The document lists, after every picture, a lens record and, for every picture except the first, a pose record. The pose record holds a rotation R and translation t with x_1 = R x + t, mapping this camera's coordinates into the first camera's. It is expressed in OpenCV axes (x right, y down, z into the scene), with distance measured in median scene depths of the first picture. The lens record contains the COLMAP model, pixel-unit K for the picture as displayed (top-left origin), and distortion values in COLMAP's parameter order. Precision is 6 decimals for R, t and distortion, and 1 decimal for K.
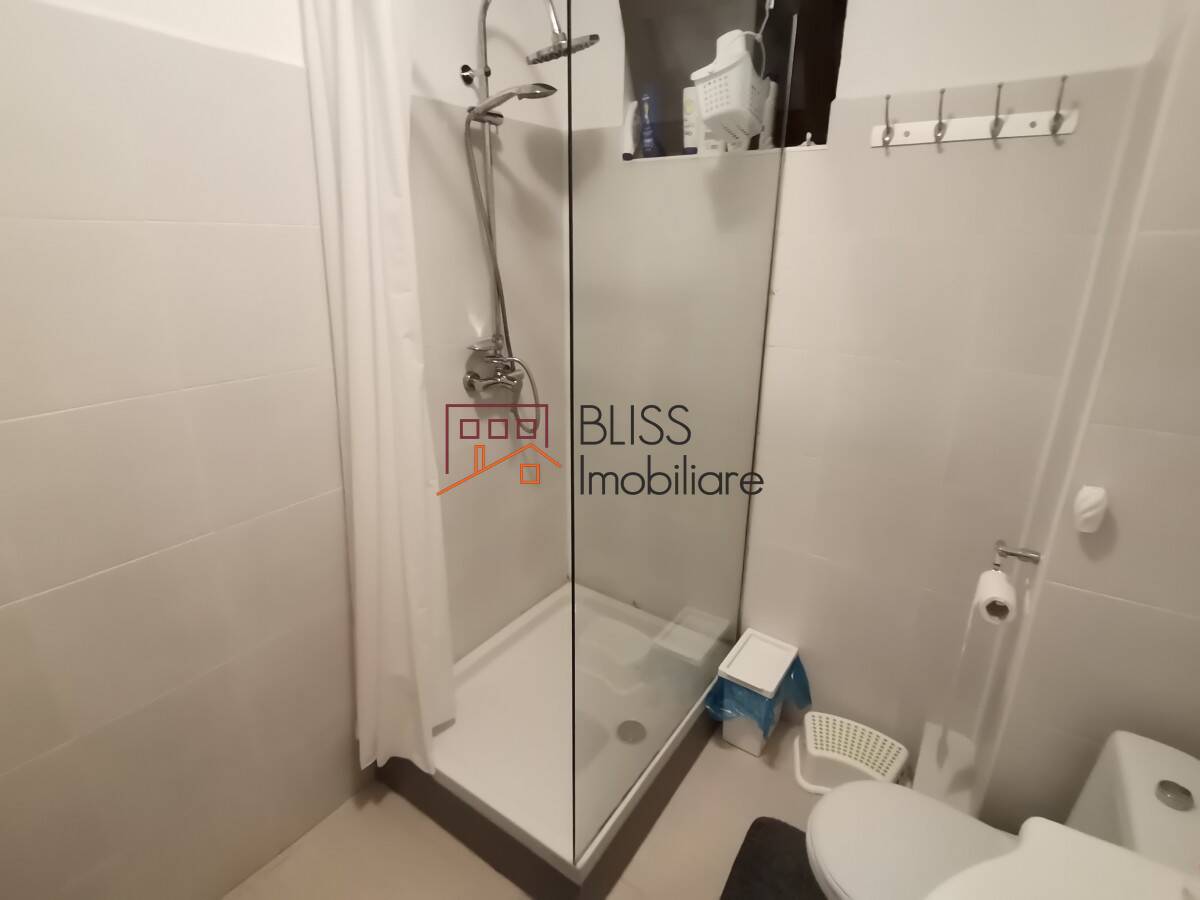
lens RADIAL K [[597.3, 0, 602.3], [0, 597.3, 446.4], [0, 0, 1]] dist [0.022910, -0.007170]
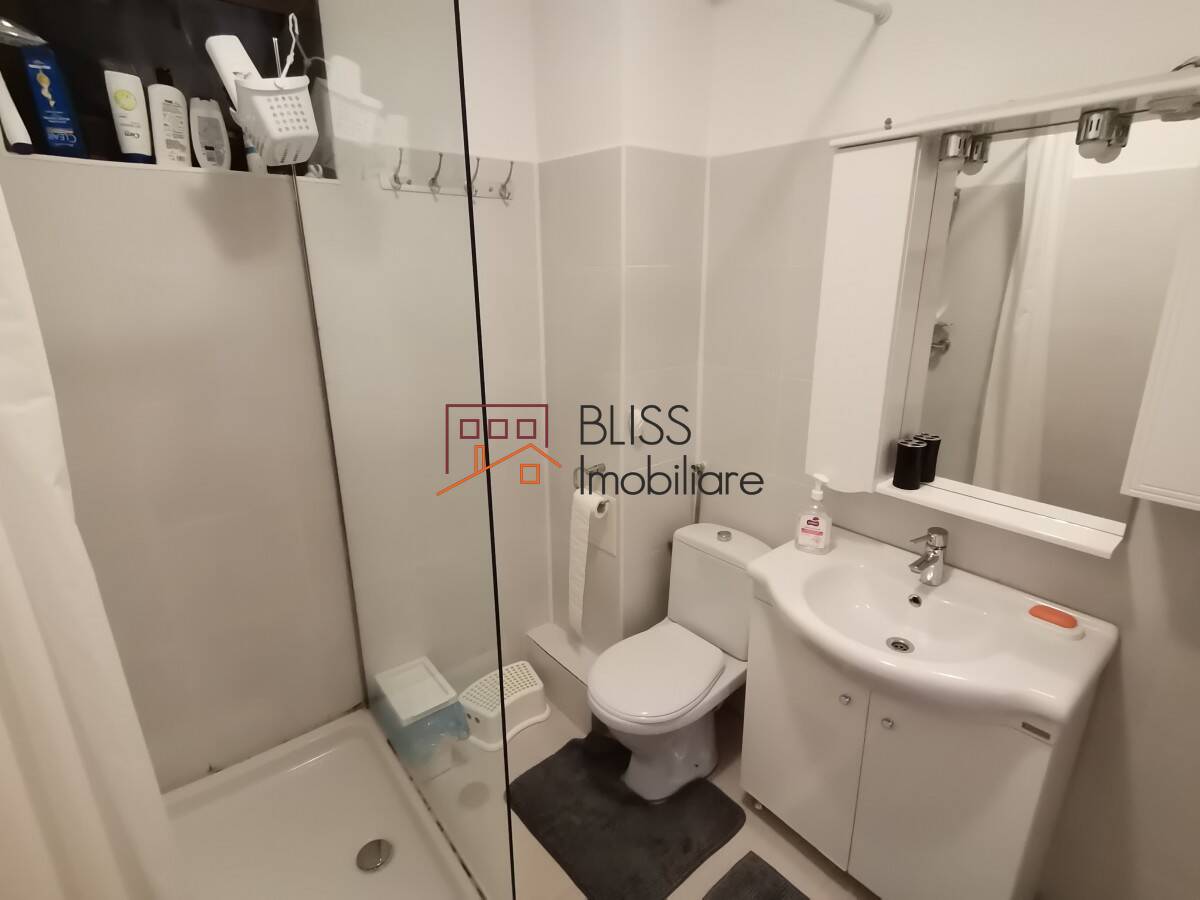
lens RADIAL K [[597.3, 0, 603.2], [0, 597.3, 447.9], [0, 0, 1]] dist [0.022910, -0.007170]
pose [[0.279940, -0.295534, 0.913396, -0.539529], [0.320264, 0.925682, 0.201354, -0.136329], [-0.905022, 0.236161, 0.353785, 0.325366]]
